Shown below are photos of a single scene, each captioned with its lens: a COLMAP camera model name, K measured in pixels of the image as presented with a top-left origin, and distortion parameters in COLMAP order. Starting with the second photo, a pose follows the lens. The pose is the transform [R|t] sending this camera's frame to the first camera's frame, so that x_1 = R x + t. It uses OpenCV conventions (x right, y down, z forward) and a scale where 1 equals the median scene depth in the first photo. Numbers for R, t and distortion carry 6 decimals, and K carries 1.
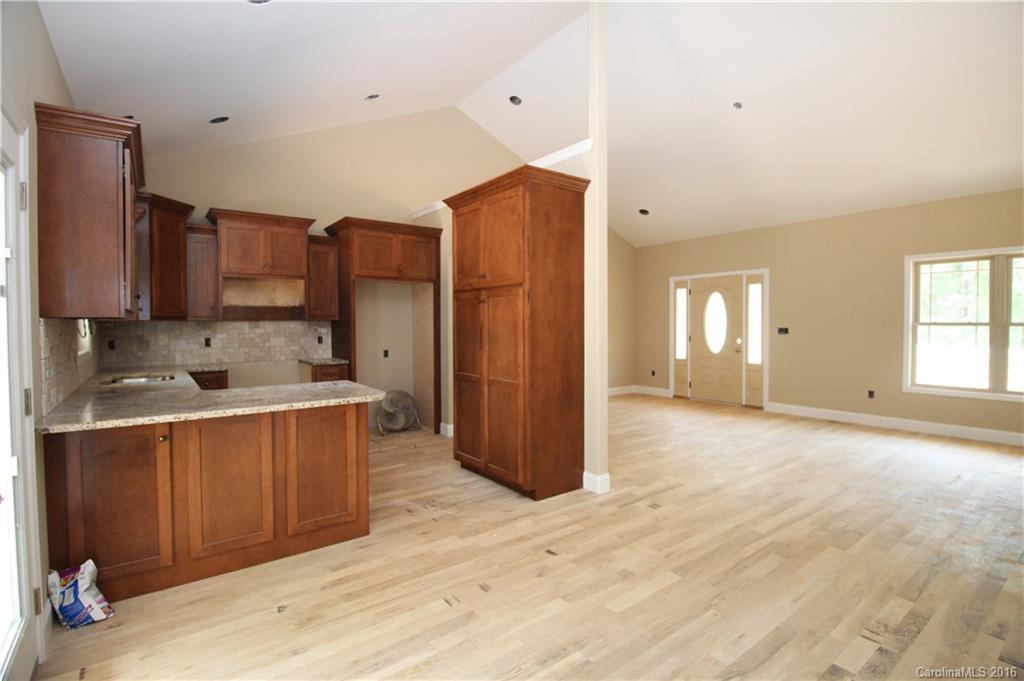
lens RADIAL K [[477.9, 0, 517.3], [0, 477.9, 333.8], [0, 0, 1]] dist [0.002182, -0.012640]
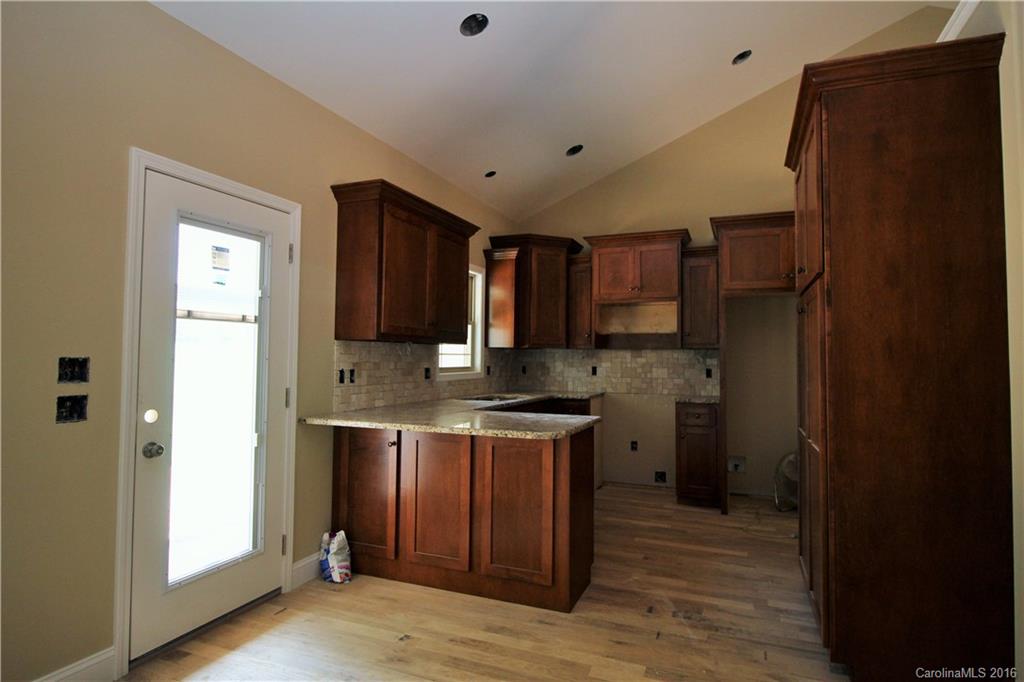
lens RADIAL K [[558.6, 0, 513.3], [0, 558.6, 332.1], [0, 0, 1]] dist [0.001172, 0.000377]
pose [[0.516240, -0.031150, -0.855877, 0.360992], [-0.031091, 0.997998, -0.055075, 0.009386], [0.855879, 0.055042, 0.514238, 0.342152]]
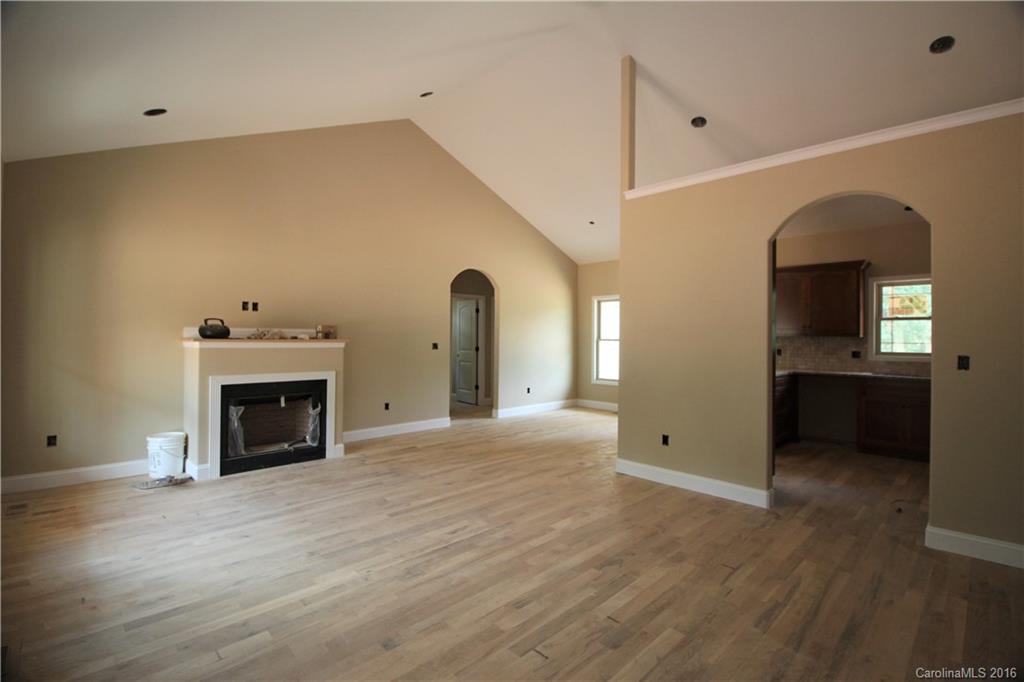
lens RADIAL K [[477.9, 0, 517.3], [0, 477.9, 334.3], [0, 0, 1]] dist [0.002182, -0.012640]
pose [[-0.989162, -0.004623, -0.146754, 0.651603], [-0.007608, 0.999775, 0.019785, -0.056030], [0.146630, 0.020687, -0.988975, 2.238628]]
